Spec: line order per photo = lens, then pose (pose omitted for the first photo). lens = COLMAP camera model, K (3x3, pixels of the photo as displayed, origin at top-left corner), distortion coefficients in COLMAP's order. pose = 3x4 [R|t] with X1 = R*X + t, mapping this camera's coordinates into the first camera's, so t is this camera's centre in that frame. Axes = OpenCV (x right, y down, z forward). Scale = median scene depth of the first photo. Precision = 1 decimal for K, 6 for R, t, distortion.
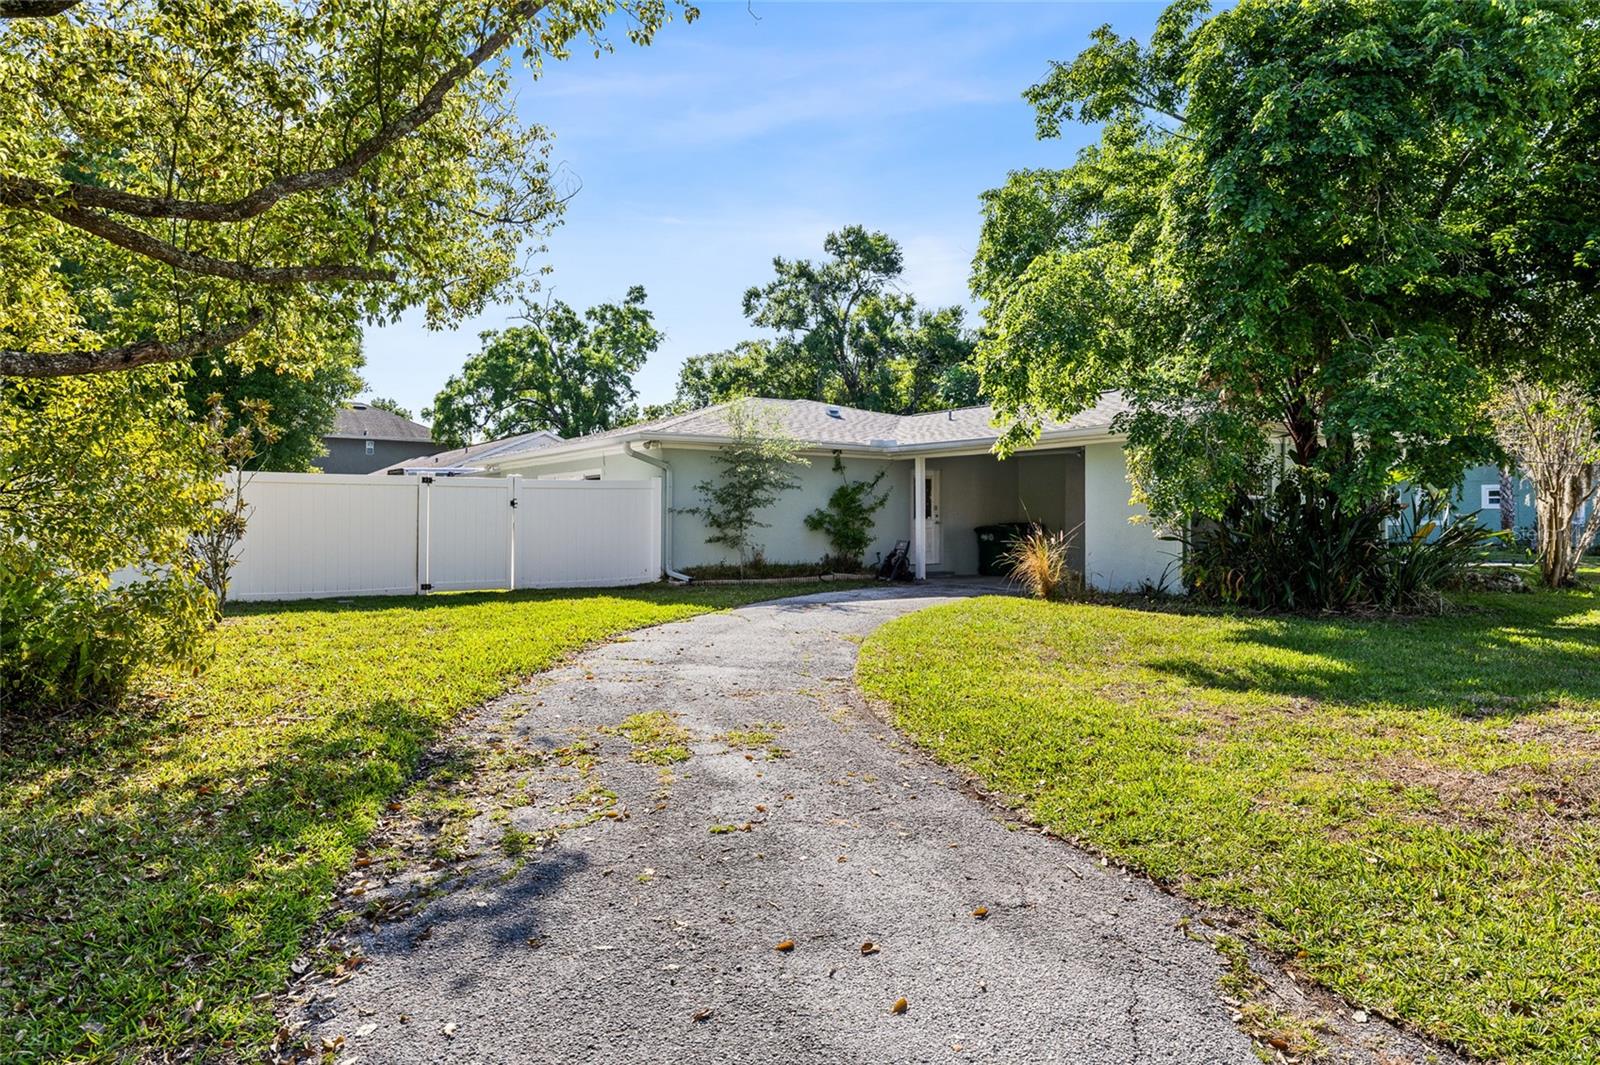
lens RADIAL K [[919.8, 0, 796.0], [0, 919.8, 526.6], [0, 0, 1]] dist [-0.005867, -0.001965]
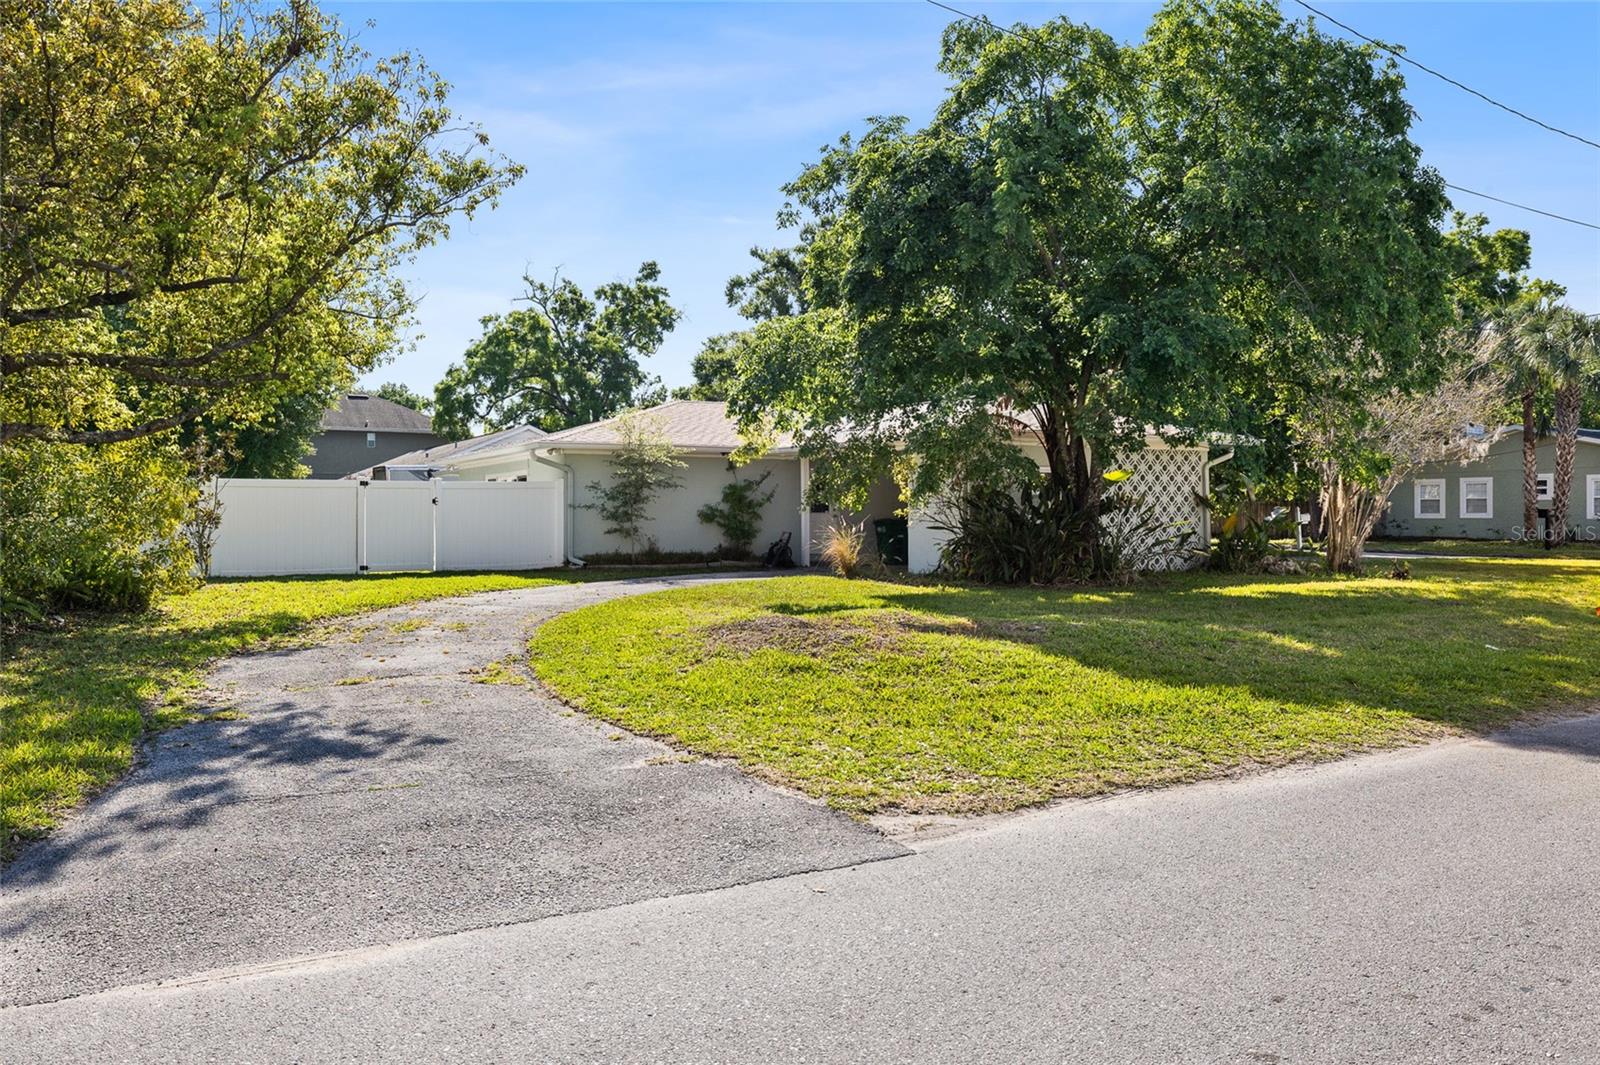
lens RADIAL K [[1100.6, 0, 800.2], [0, 1100.6, 537.8], [0, 0, 1]] dist [-0.028558, 0.002108]
pose [[0.997063, -0.002110, -0.076557, 0.071814], [0.003090, 0.999915, 0.012685, 0.001613], [0.076523, -0.012884, 0.996985, -0.104672]]
